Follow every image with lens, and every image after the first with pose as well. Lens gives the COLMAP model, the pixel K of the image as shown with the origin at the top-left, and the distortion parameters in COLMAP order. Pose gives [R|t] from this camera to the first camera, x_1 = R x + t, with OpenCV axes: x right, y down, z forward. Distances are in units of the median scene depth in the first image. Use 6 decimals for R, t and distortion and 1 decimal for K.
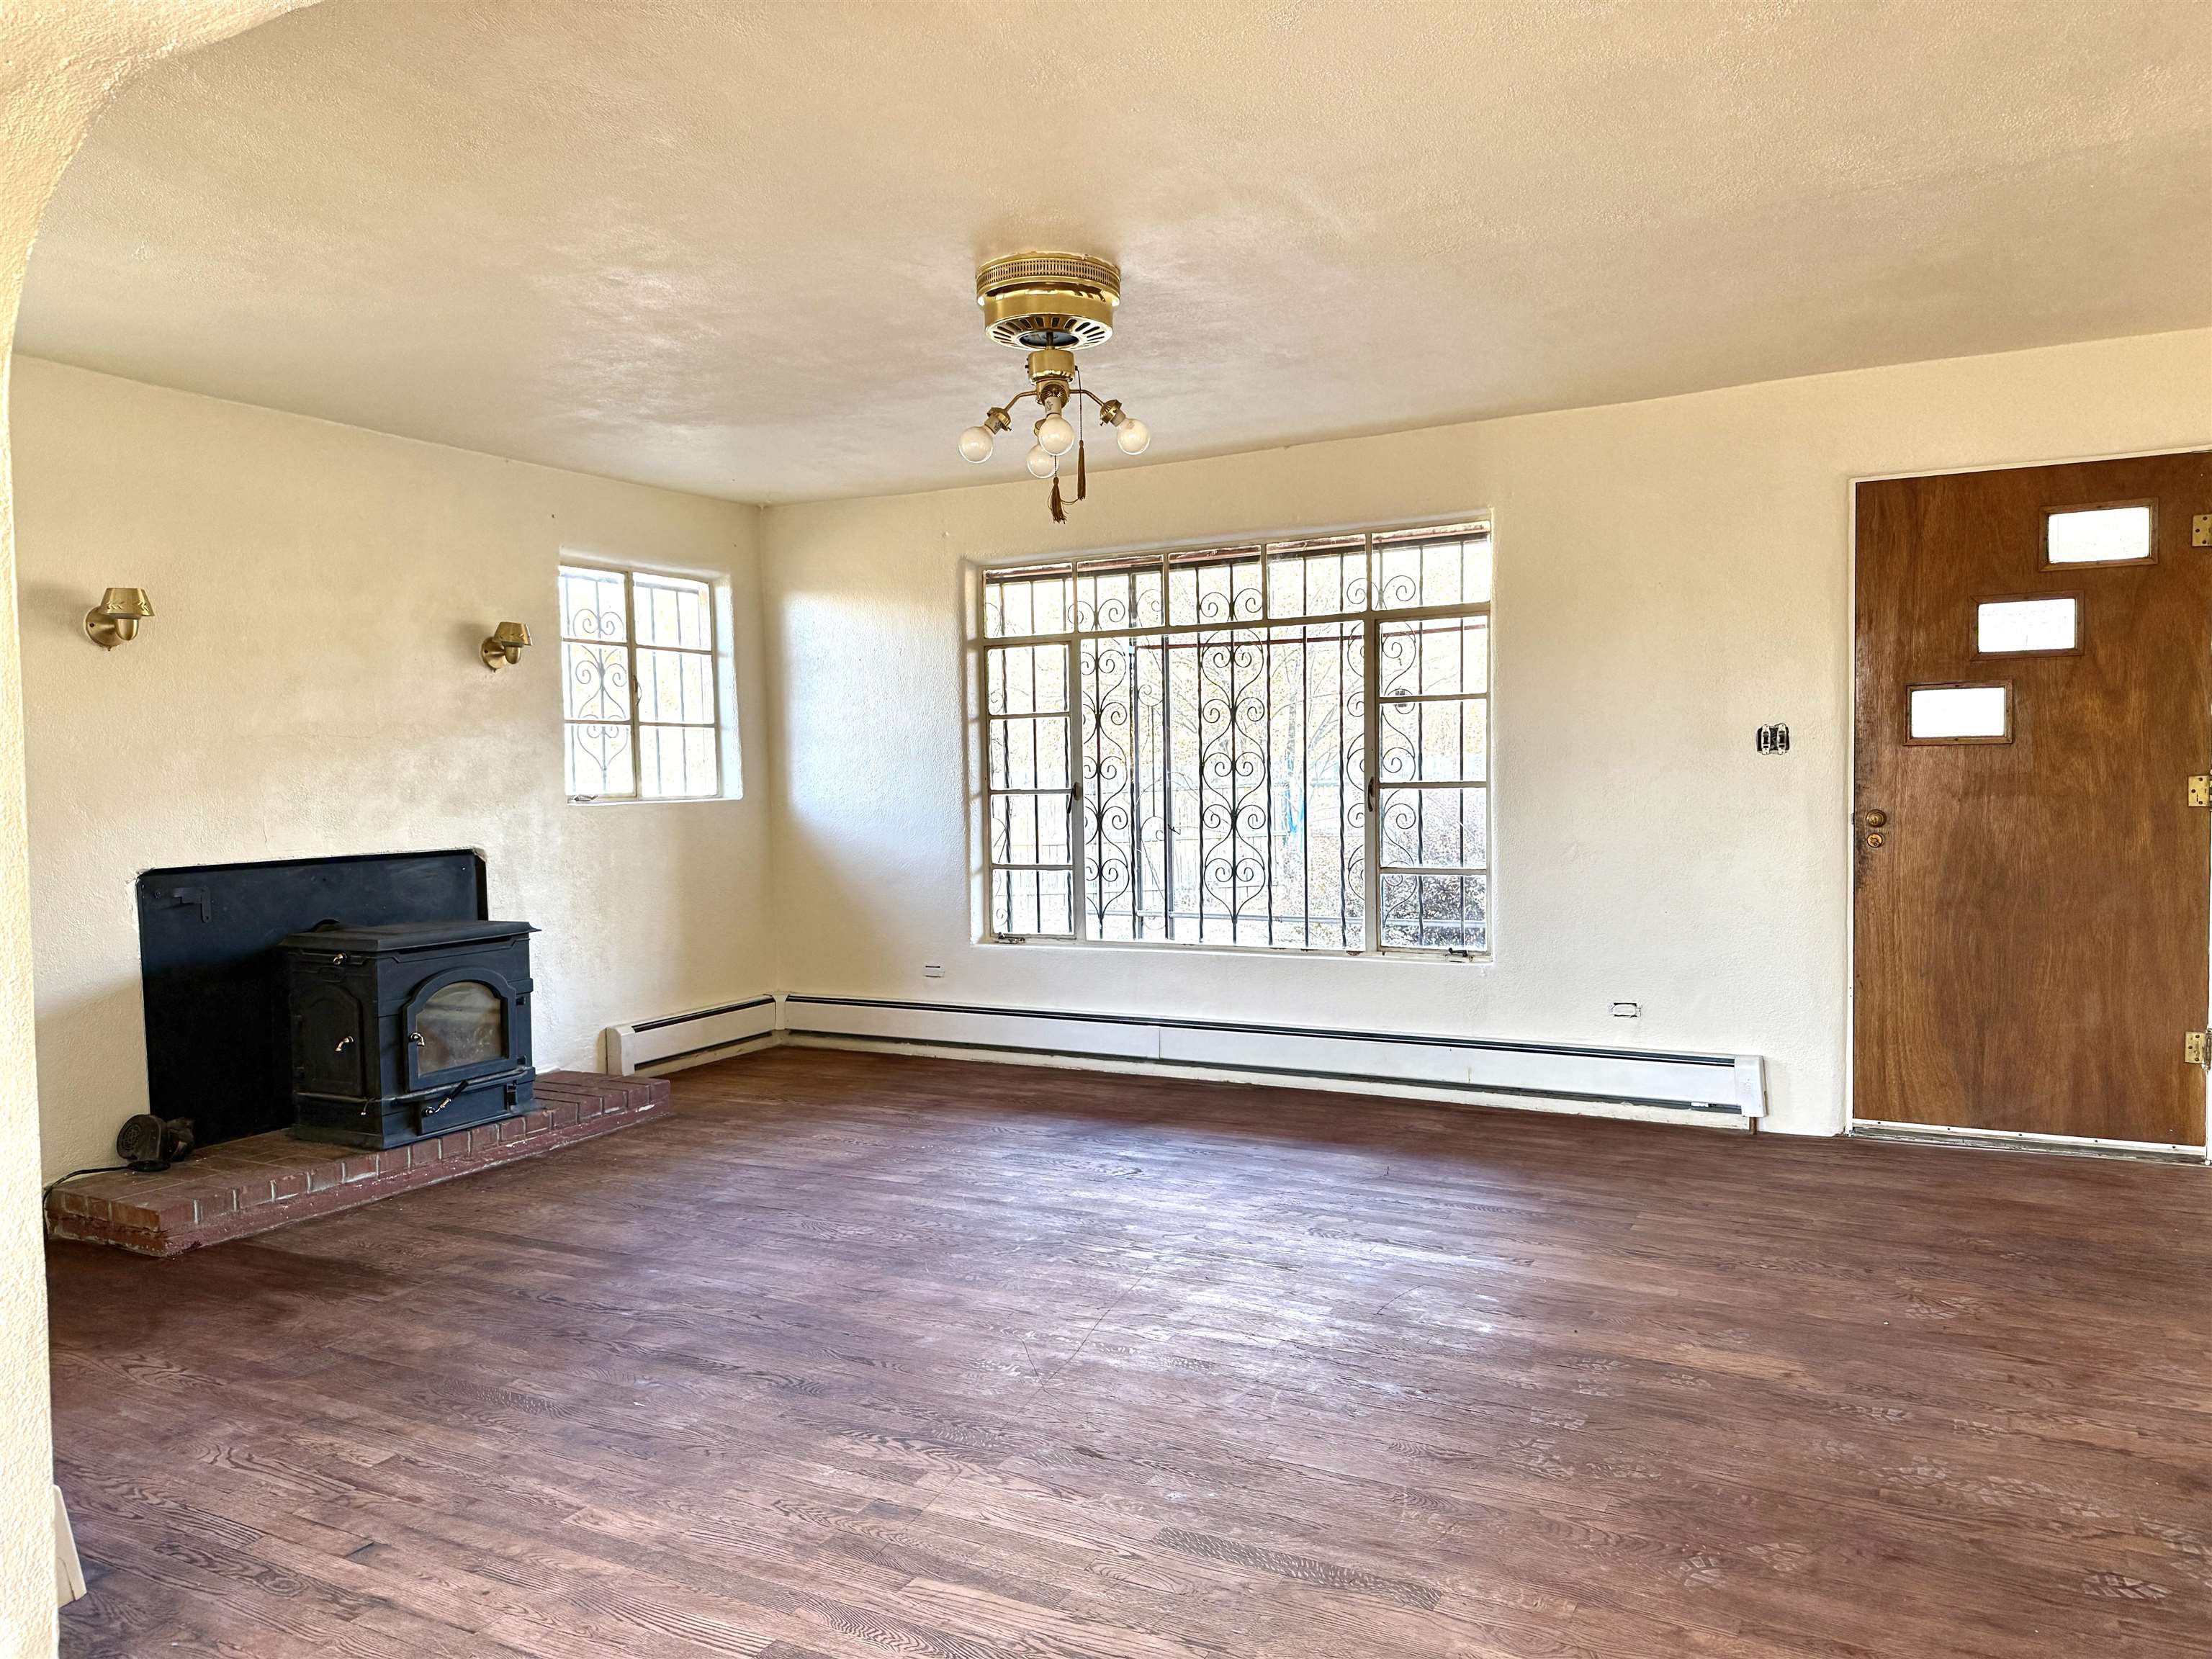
lens RADIAL K [[1606.9, 0, 1104.7], [0, 1606.9, 836.1], [0, 0, 1]] dist [0.086372, -0.029043]
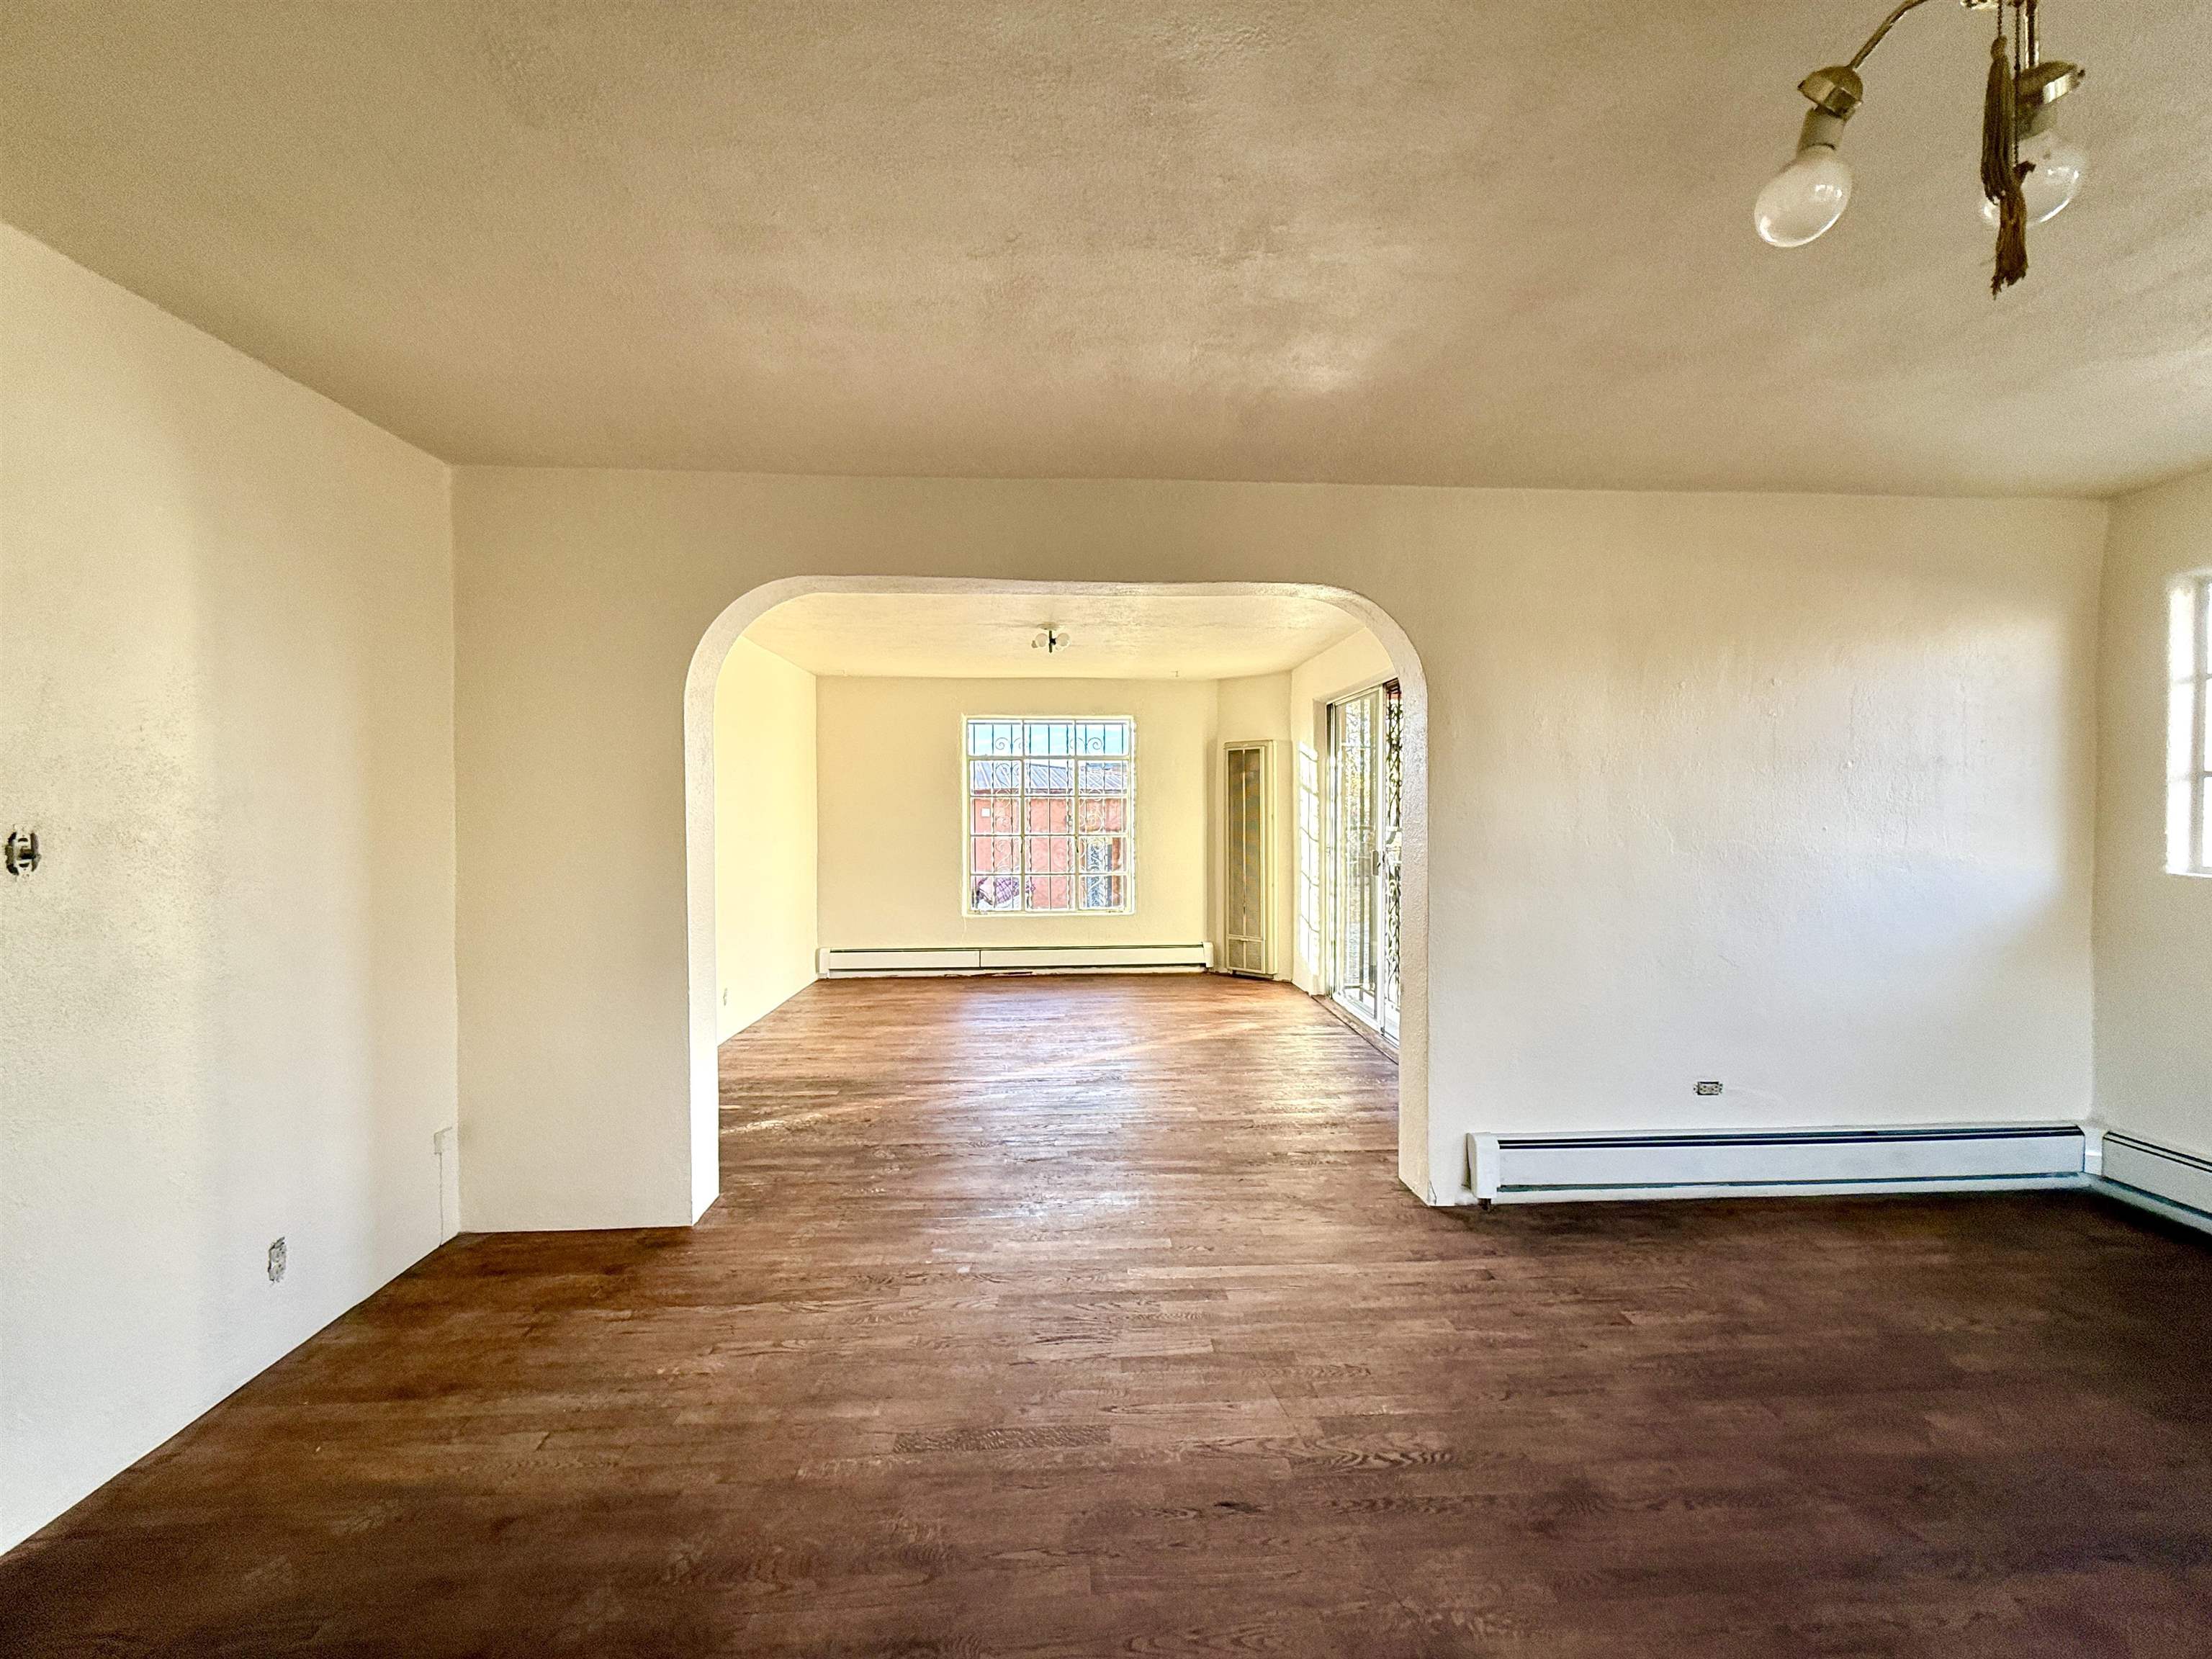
lens RADIAL K [[878.0, 0, 1122.0], [0, 878.0, 821.3], [0, 0, 1]] dist [-0.000796, -0.000152]
pose [[-0.853233, 0.024324, -0.520962, 0.387951], [-0.001215, 0.998816, 0.048626, -0.113237], [0.521528, 0.042122, -0.852194, 1.598227]]
